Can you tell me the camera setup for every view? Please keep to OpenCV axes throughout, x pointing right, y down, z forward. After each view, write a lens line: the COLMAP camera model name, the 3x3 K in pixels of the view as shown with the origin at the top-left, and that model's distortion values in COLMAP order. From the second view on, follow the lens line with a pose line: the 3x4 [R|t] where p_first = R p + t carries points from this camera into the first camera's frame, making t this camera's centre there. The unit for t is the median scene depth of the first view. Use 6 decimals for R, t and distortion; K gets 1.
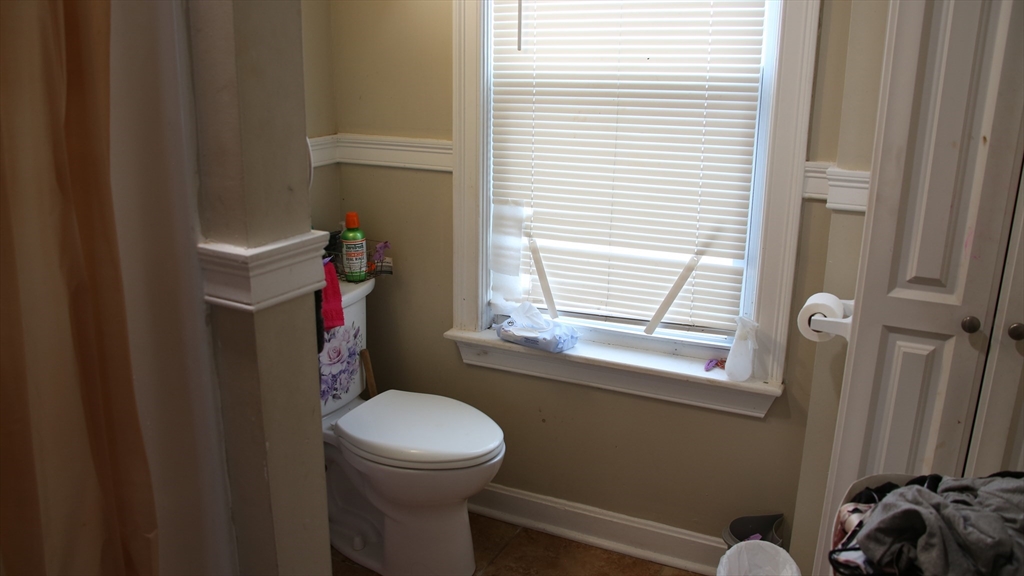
lens RADIAL K [[824.1, 0, 509.2], [0, 824.1, 293.3], [0, 0, 1]] dist [-0.161894, 0.134058]
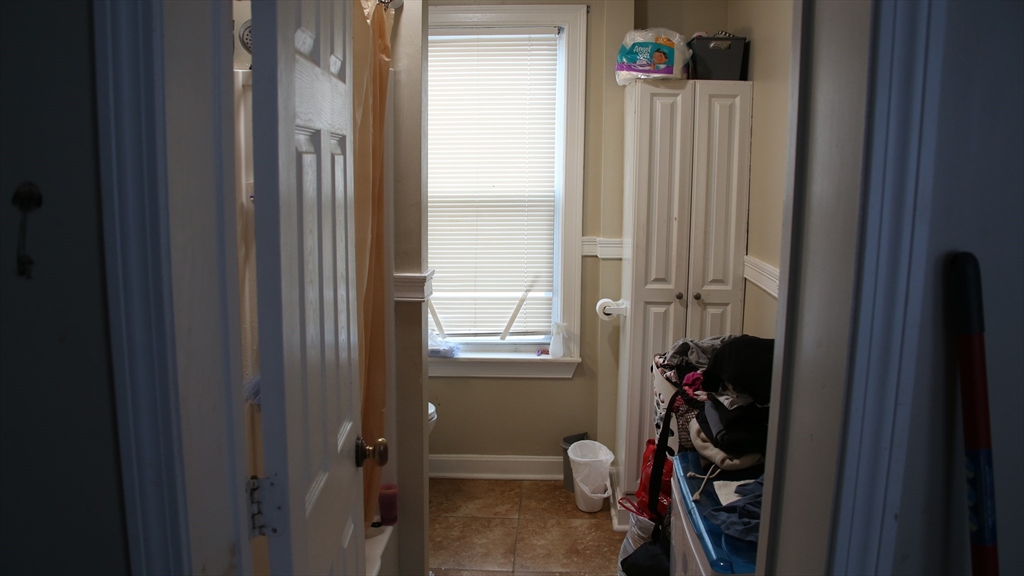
lens RADIAL K [[824.1, 0, 509.2], [0, 824.1, 293.3], [0, 0, 1]] dist [-0.161894, 0.134058]
pose [[0.907788, -0.063549, 0.414587, -0.569526], [0.118811, 0.986930, -0.108873, 0.152110], [-0.402249, 0.148091, 0.903474, -0.641981]]
